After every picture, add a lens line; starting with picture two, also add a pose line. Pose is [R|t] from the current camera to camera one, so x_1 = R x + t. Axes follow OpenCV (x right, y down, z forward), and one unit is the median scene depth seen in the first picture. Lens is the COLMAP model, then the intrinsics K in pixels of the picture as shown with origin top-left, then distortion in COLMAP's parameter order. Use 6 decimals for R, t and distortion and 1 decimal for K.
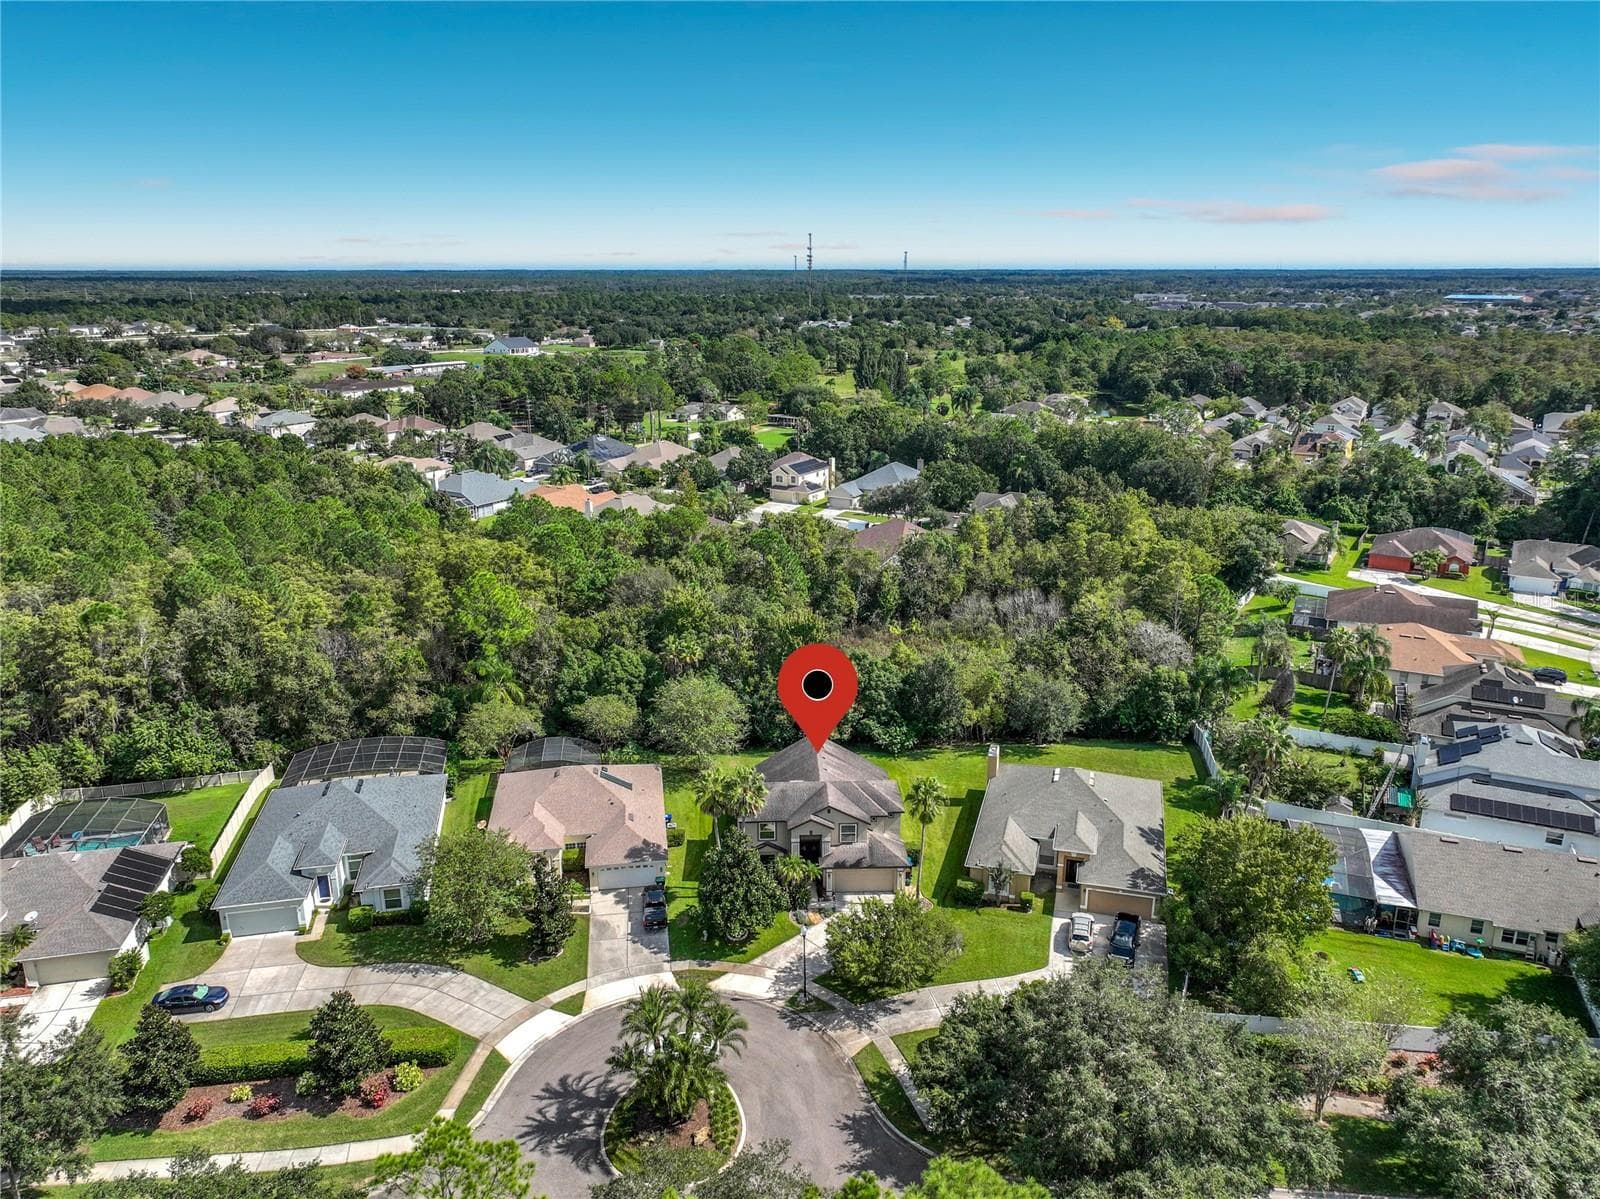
lens RADIAL K [[1151.0, 0, 806.5], [0, 1151.0, 600.6], [0, 0, 1]] dist [0.007816, 0.002123]
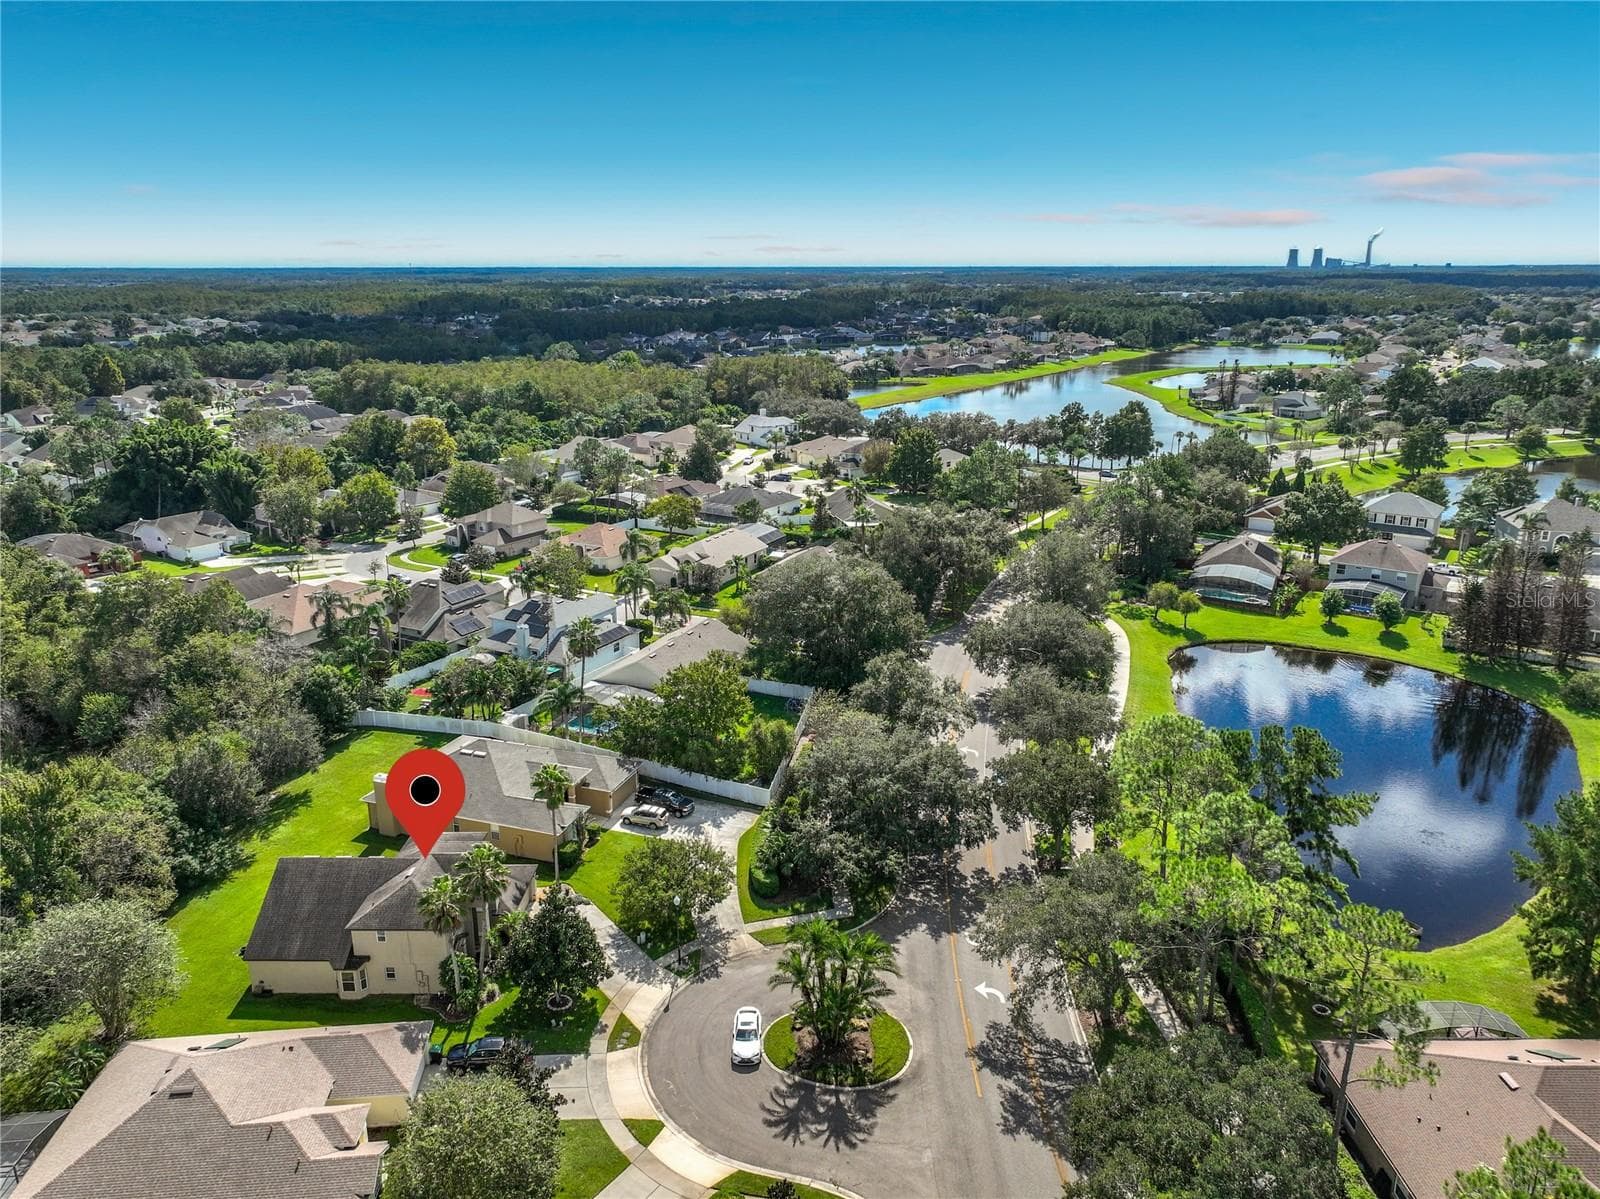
lens RADIAL K [[1151.0, 0, 806.5], [0, 1151.0, 600.6], [0, 0, 1]] dist [0.007816, 0.002123]
pose [[0.048879, -0.283782, 0.957642, -0.919851], [0.282483, 0.923571, 0.259268, -0.203972], [-0.958026, 0.257845, 0.125307, 0.683199]]
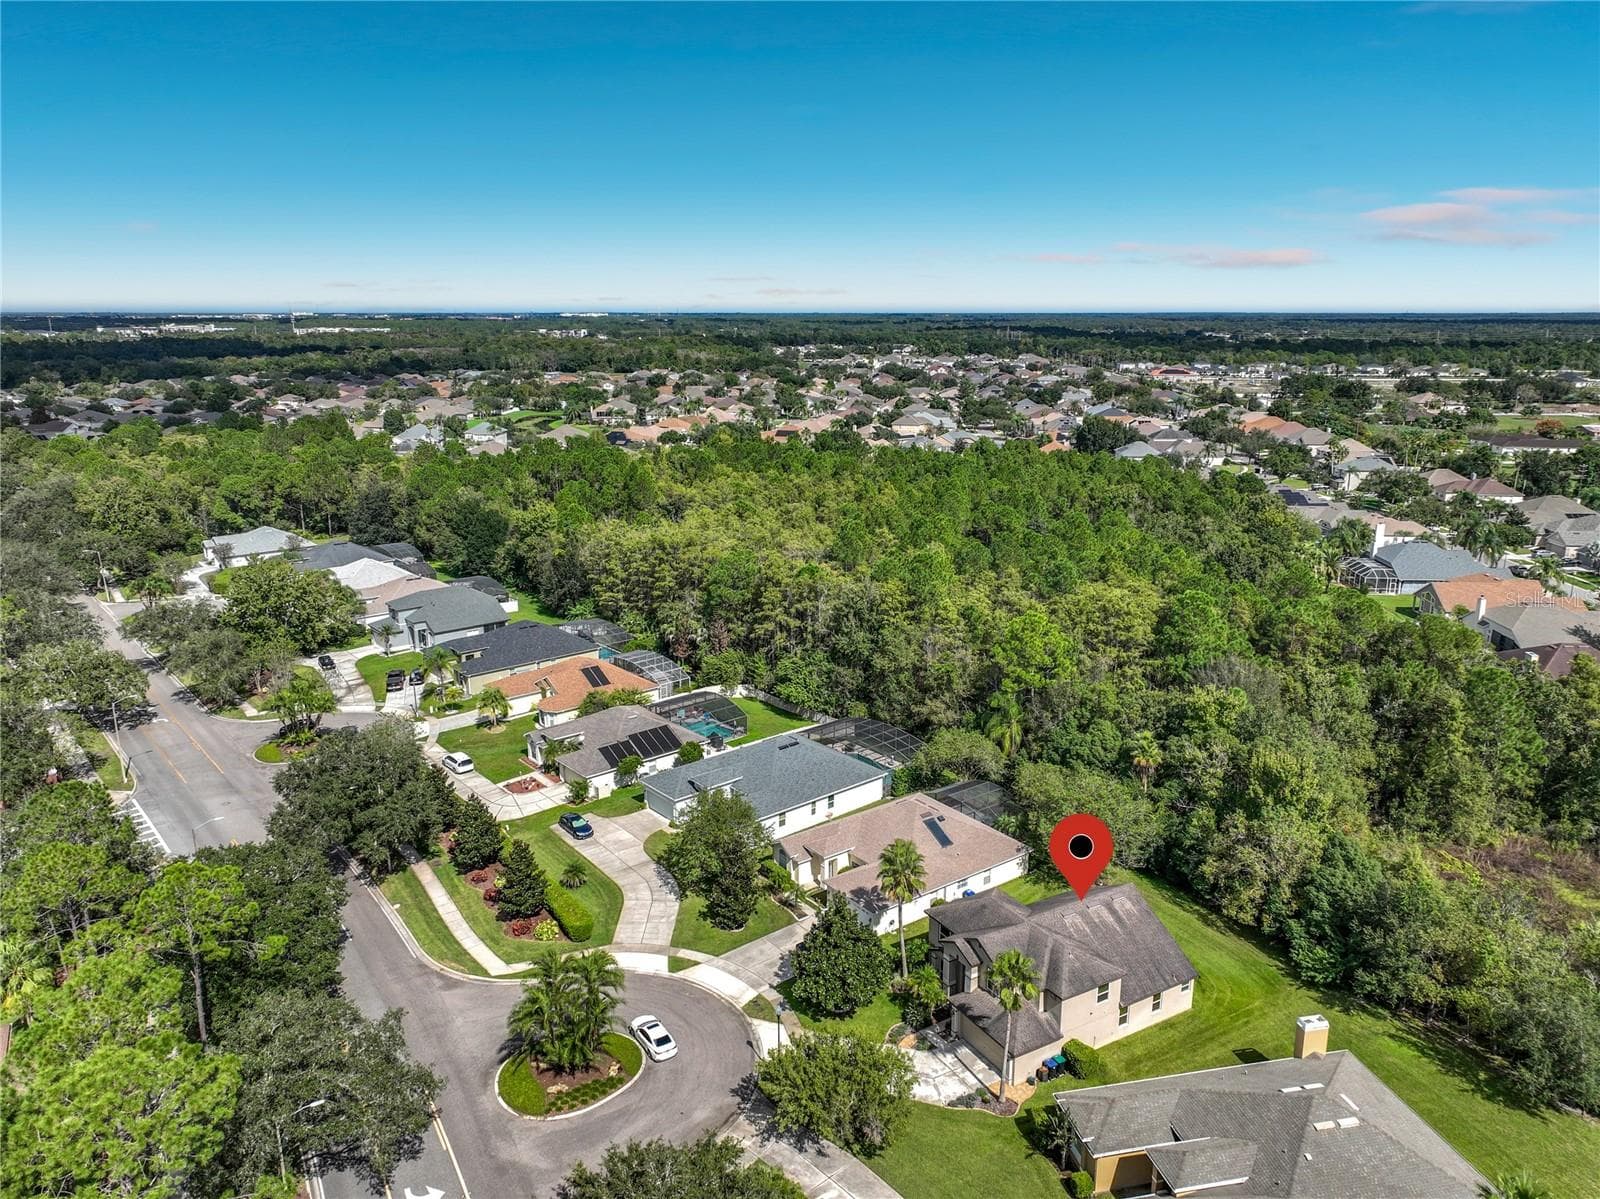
lens RADIAL K [[1151.0, 0, 806.5], [0, 1151.0, 600.6], [0, 0, 1]] dist [0.007816, 0.002123]
pose [[0.473462, 0.232024, -0.849705, 0.736143], [-0.259759, 0.958558, 0.117009, -0.154939], [0.841641, 0.165320, 0.514111, 0.472666]]
